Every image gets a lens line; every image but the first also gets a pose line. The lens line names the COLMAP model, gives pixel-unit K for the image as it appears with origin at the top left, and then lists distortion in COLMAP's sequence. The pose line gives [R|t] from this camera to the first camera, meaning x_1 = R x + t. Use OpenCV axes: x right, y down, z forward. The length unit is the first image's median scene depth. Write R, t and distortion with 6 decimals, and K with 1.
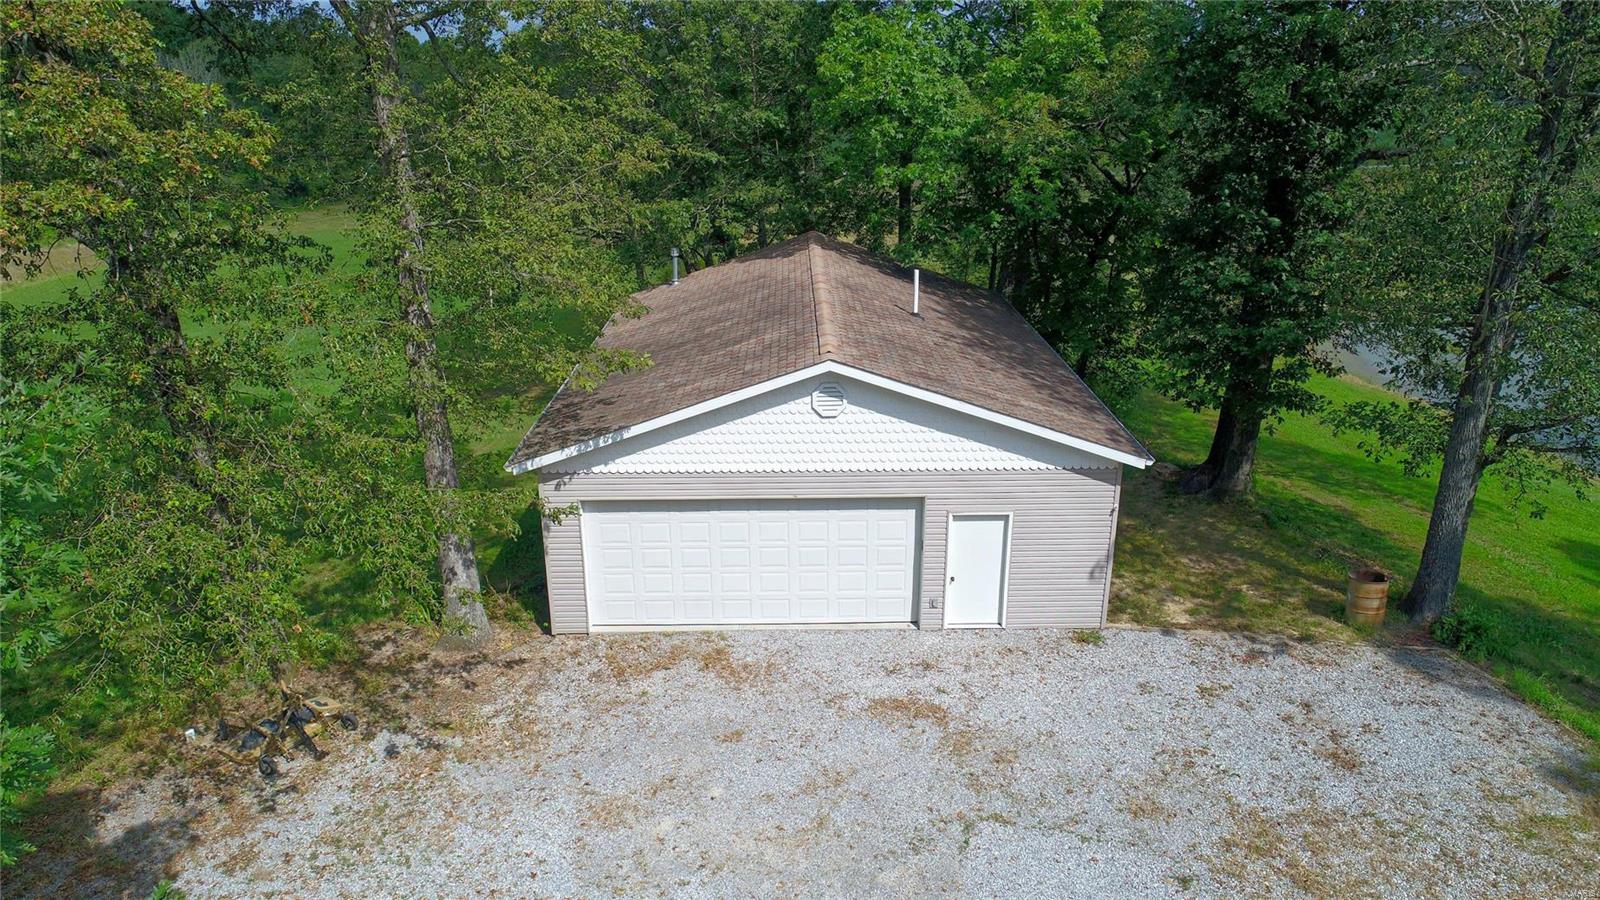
lens RADIAL K [[1085.2, 0, 788.6], [0, 1085.2, 451.7], [0, 0, 1]] dist [-0.009260, 0.008441]
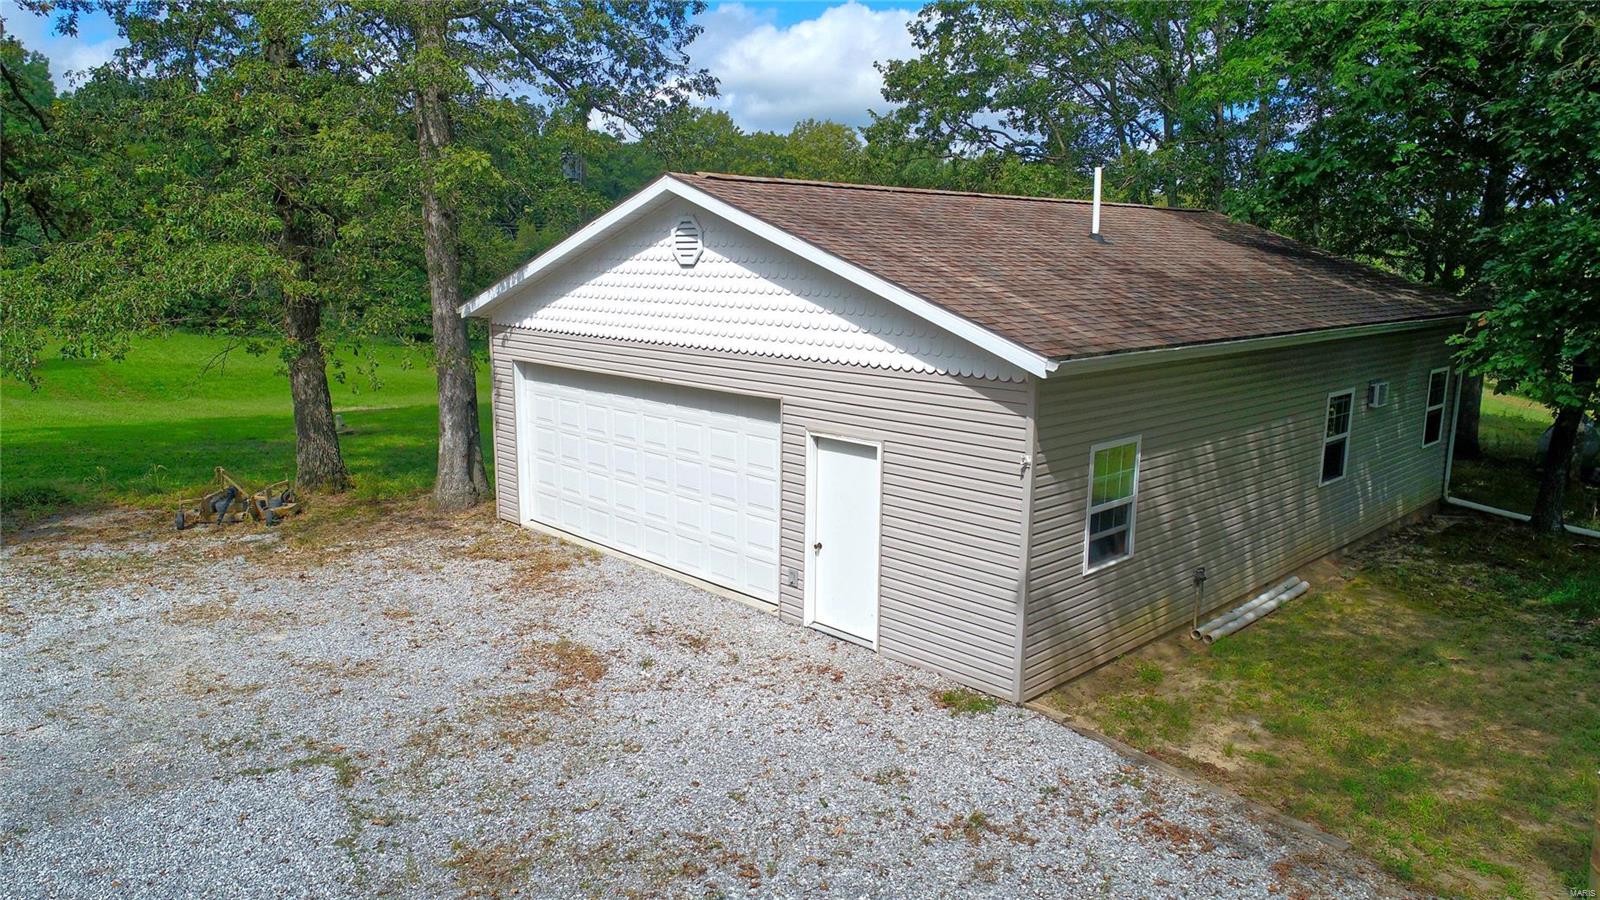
lens RADIAL K [[1085.2, 0, 799.7], [0, 1085.2, 449.4], [0, 0, 1]] dist [-0.009260, 0.008441]
pose [[0.692568, 0.145012, -0.706627, 0.609378], [-0.258928, 0.964278, -0.055890, 0.105942], [0.673280, 0.221673, 0.705376, 0.558168]]
